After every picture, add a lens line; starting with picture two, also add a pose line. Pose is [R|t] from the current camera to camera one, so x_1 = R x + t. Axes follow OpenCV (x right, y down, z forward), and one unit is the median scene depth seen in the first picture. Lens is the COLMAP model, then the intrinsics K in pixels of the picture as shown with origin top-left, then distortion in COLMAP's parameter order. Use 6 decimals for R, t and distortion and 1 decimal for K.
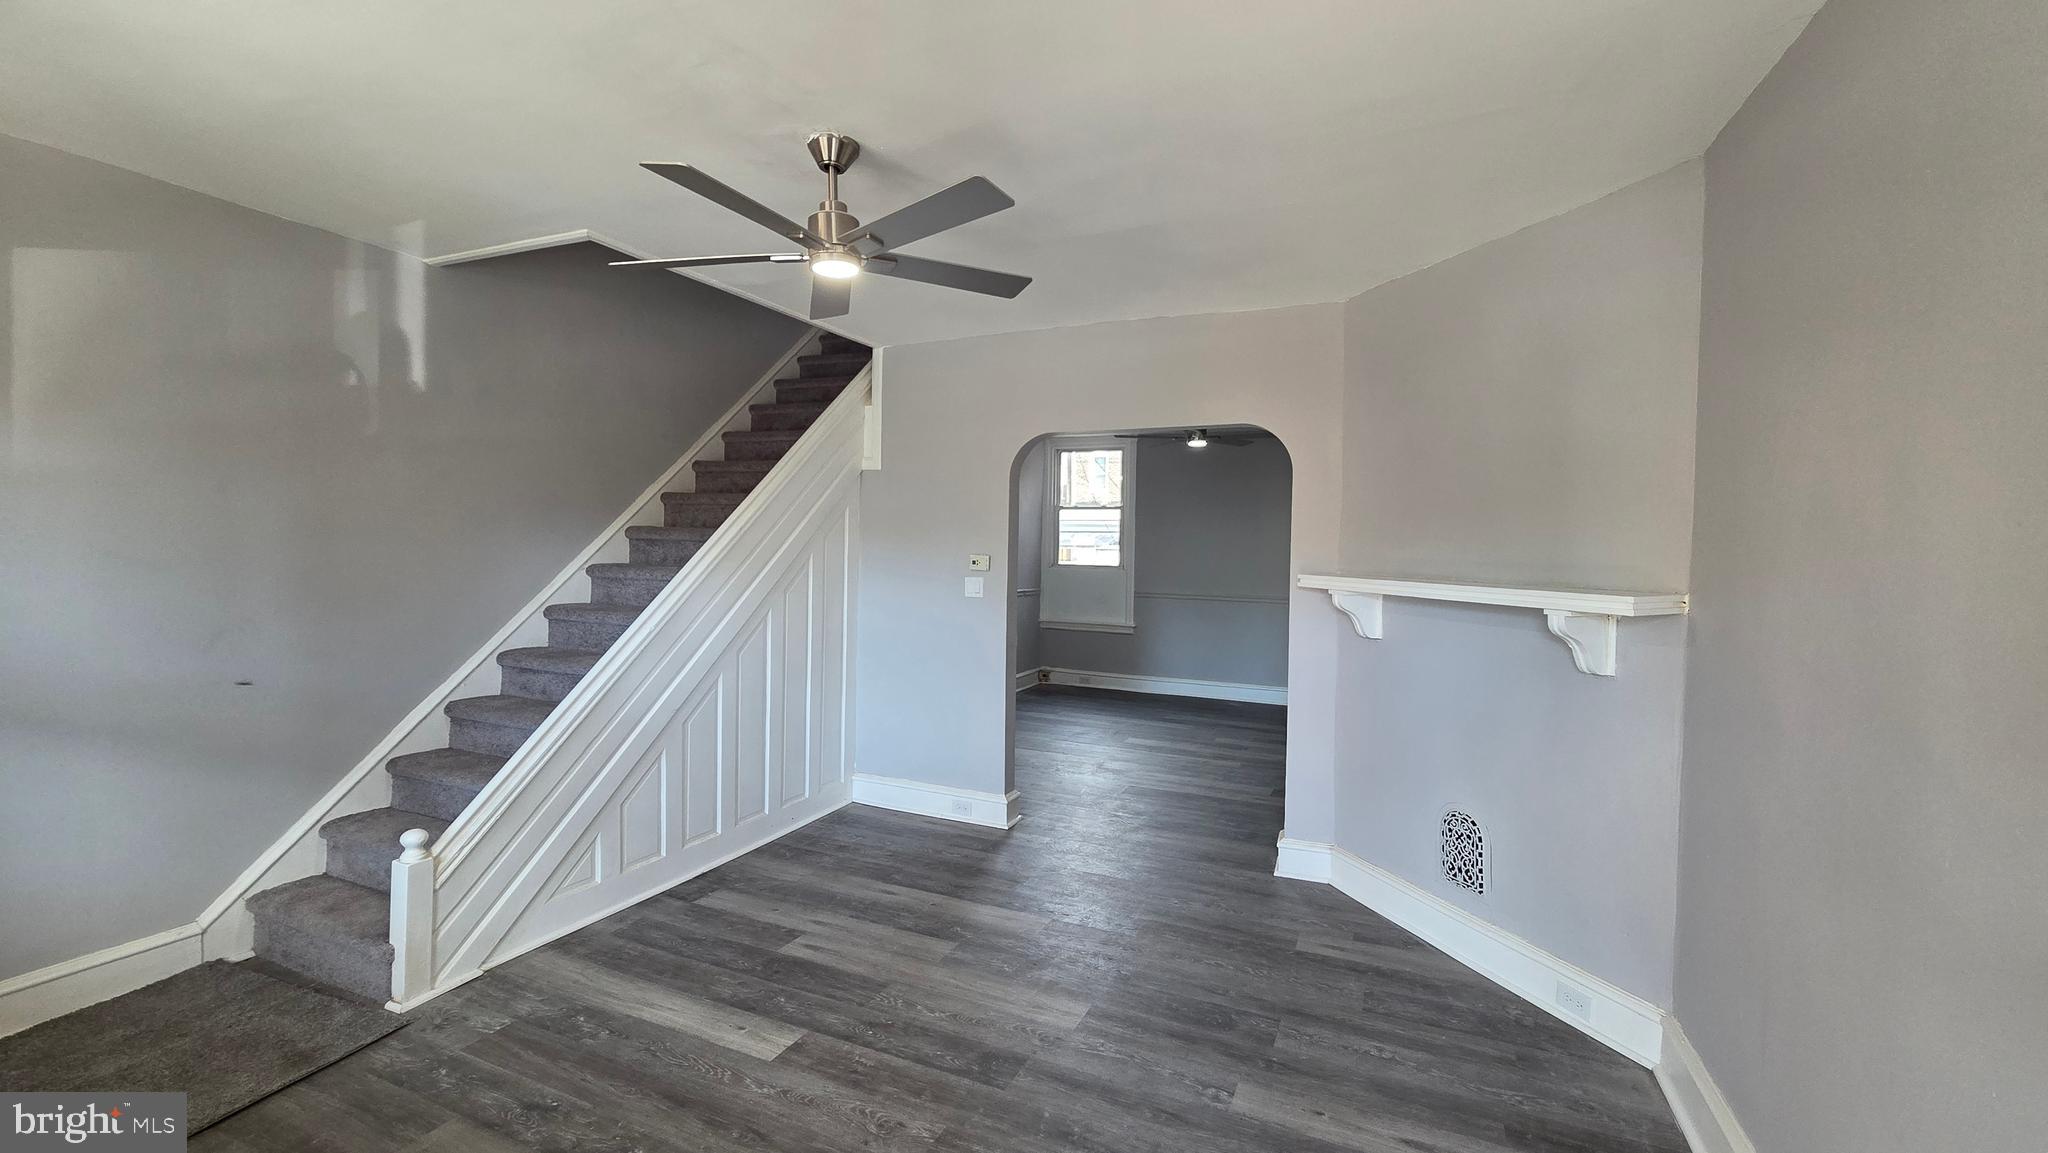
lens RADIAL K [[840.0, 0, 1030.4], [0, 840.0, 561.0], [0, 0, 1]] dist [0.000352, 0.001456]
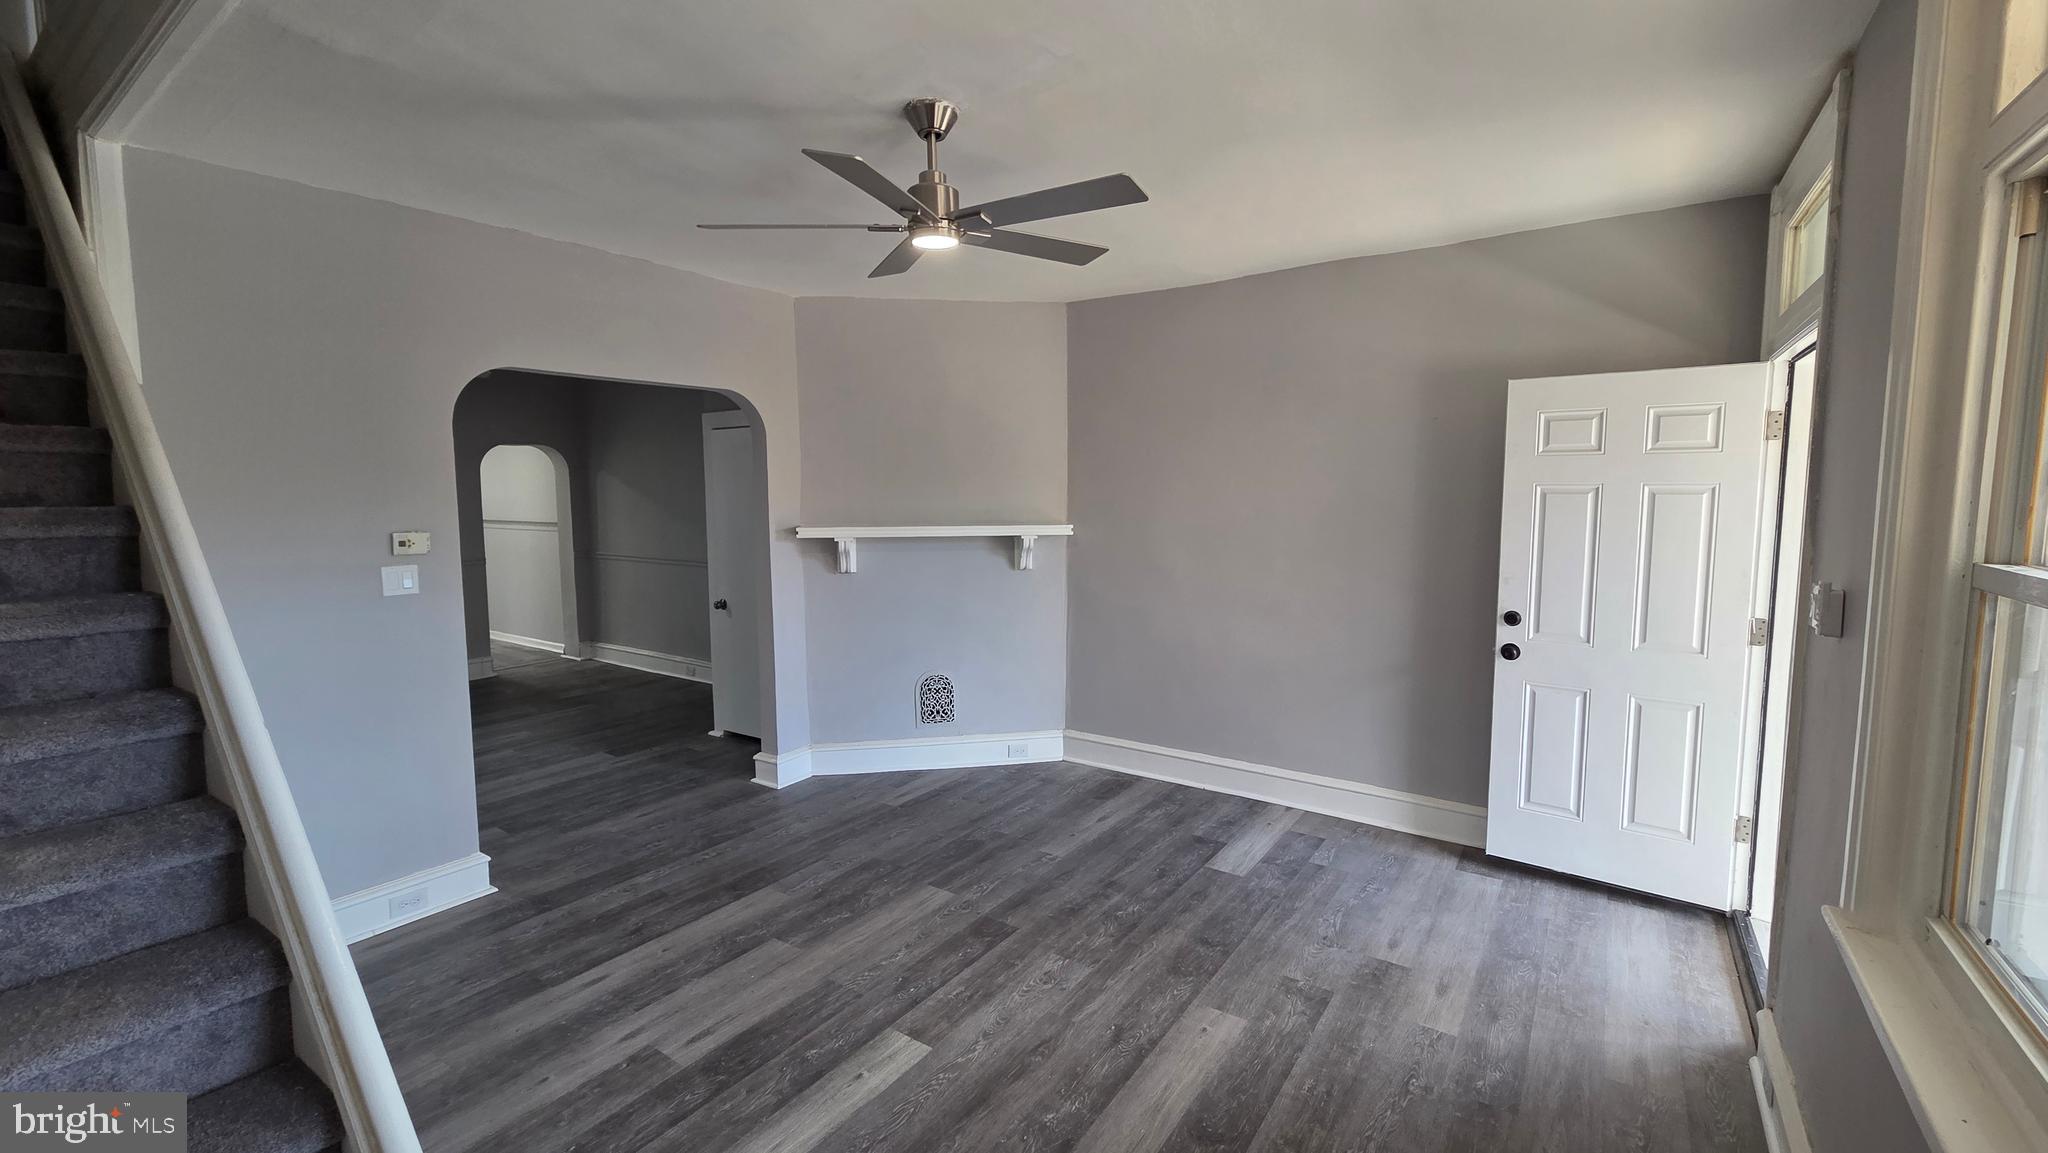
lens RADIAL K [[840.0, 0, 1037.5], [0, 840.0, 561.2], [0, 0, 1]] dist [0.000352, 0.001456]
pose [[0.175189, -0.100372, 0.979405, -0.885925], [0.029210, 0.994882, 0.096734, -0.048020], [-0.984101, 0.011662, 0.177225, 0.517428]]
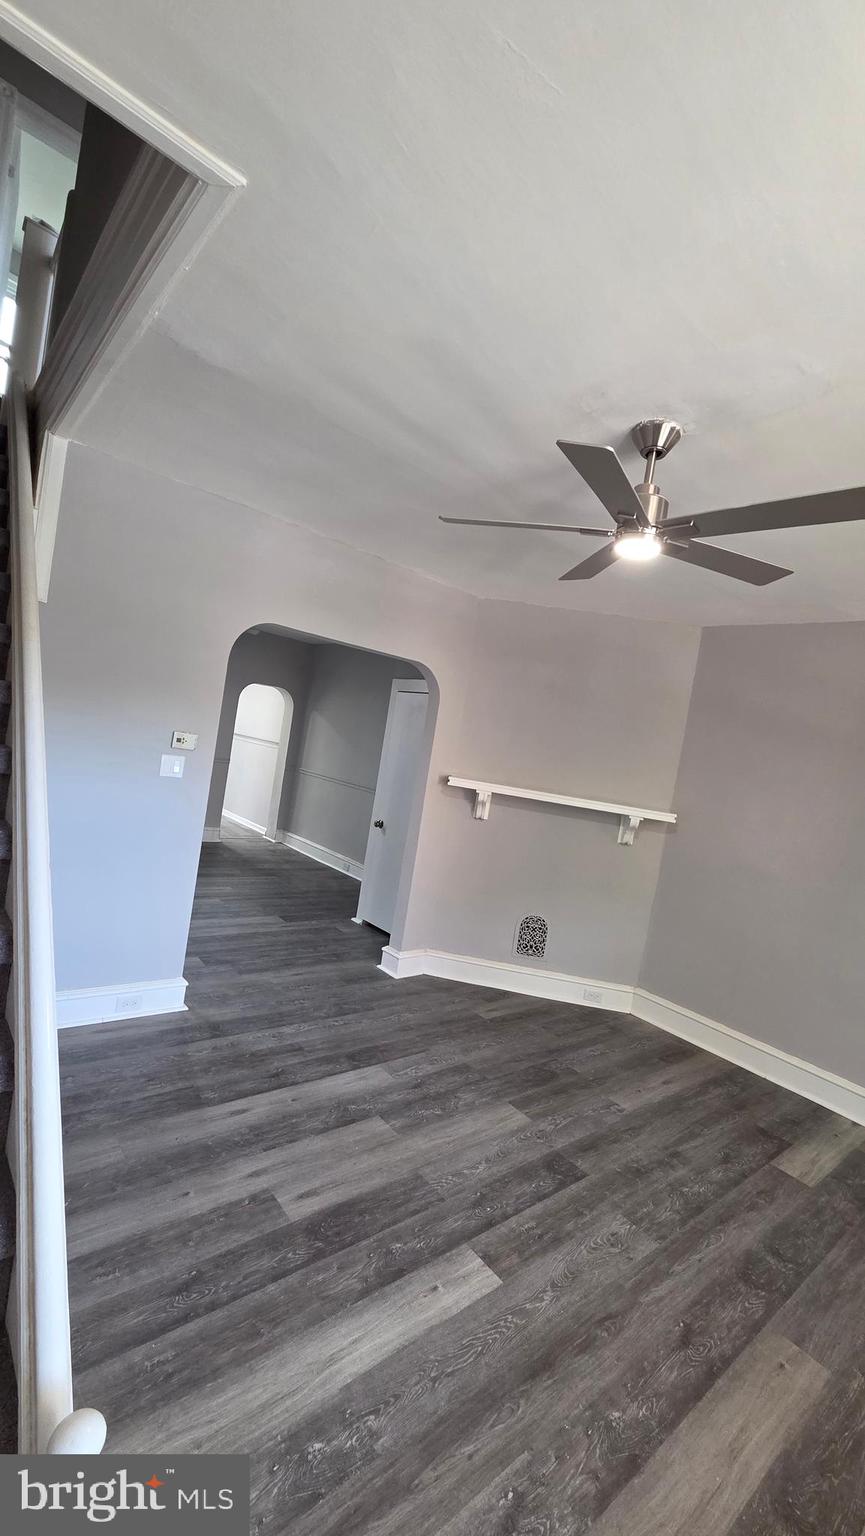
lens RADIAL K [[630.0, 0, 444.1], [0, 630.0, 776.3], [0, 0, 1]] dist [0.000352, 0.001456]
pose [[0.421245, 0.012251, 0.906864, -0.785981], [-0.132703, 0.989980, 0.048268, -0.042464], [-0.897186, -0.140676, 0.418650, 0.612291]]
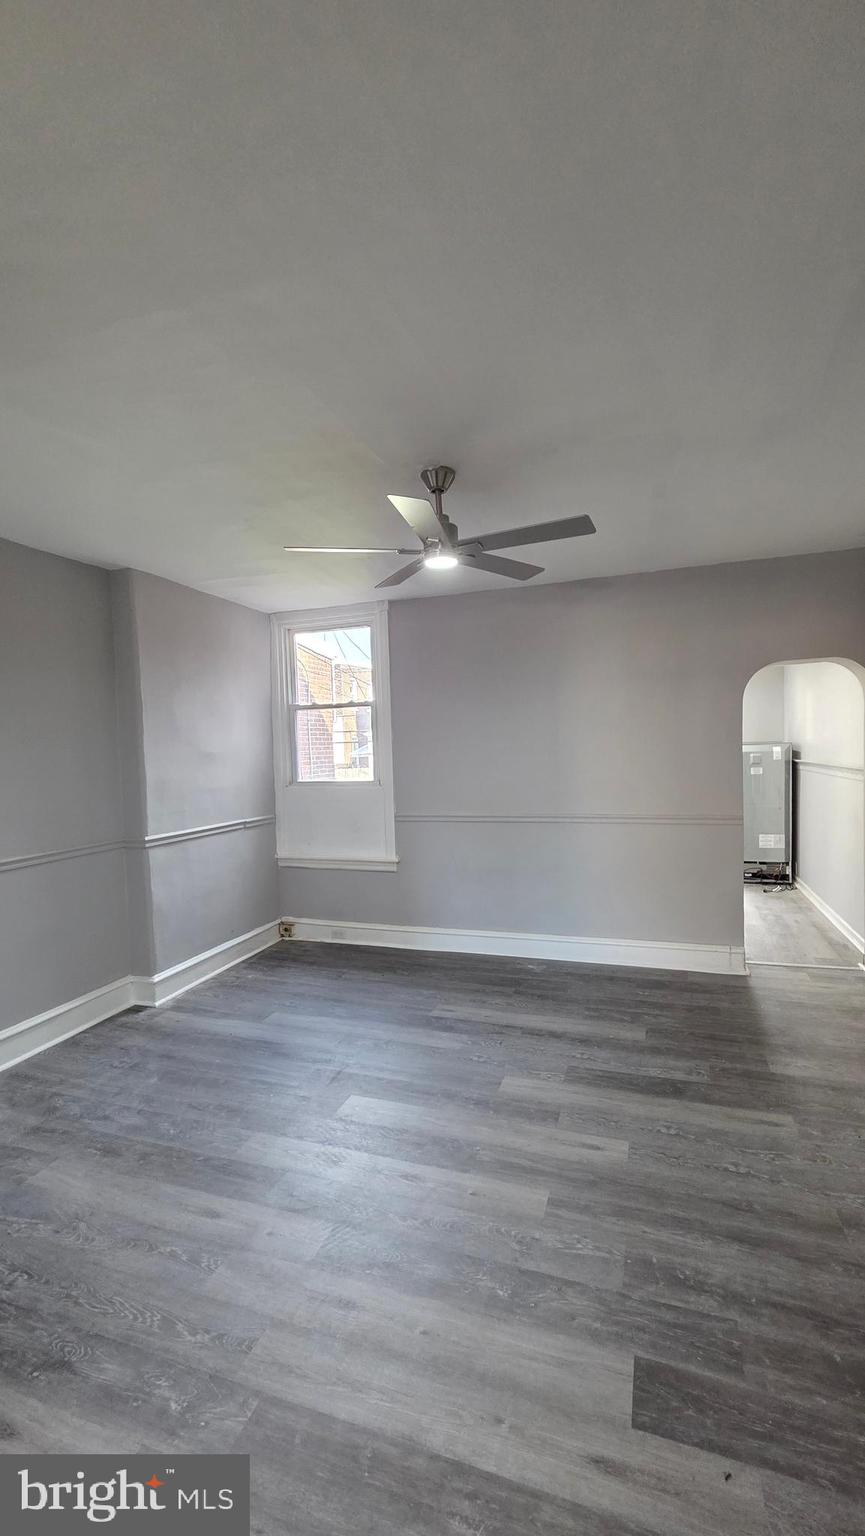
lens RADIAL K [[630.0, 0, 445.1], [0, 630.0, 776.1], [0, 0, 1]] dist [0.000352, 0.001456]
pose [[0.993707, -0.051474, 0.099480, 0.298138], [0.049545, 0.998535, 0.021769, -0.020585], [-0.100454, -0.016704, 0.994801, 1.143530]]
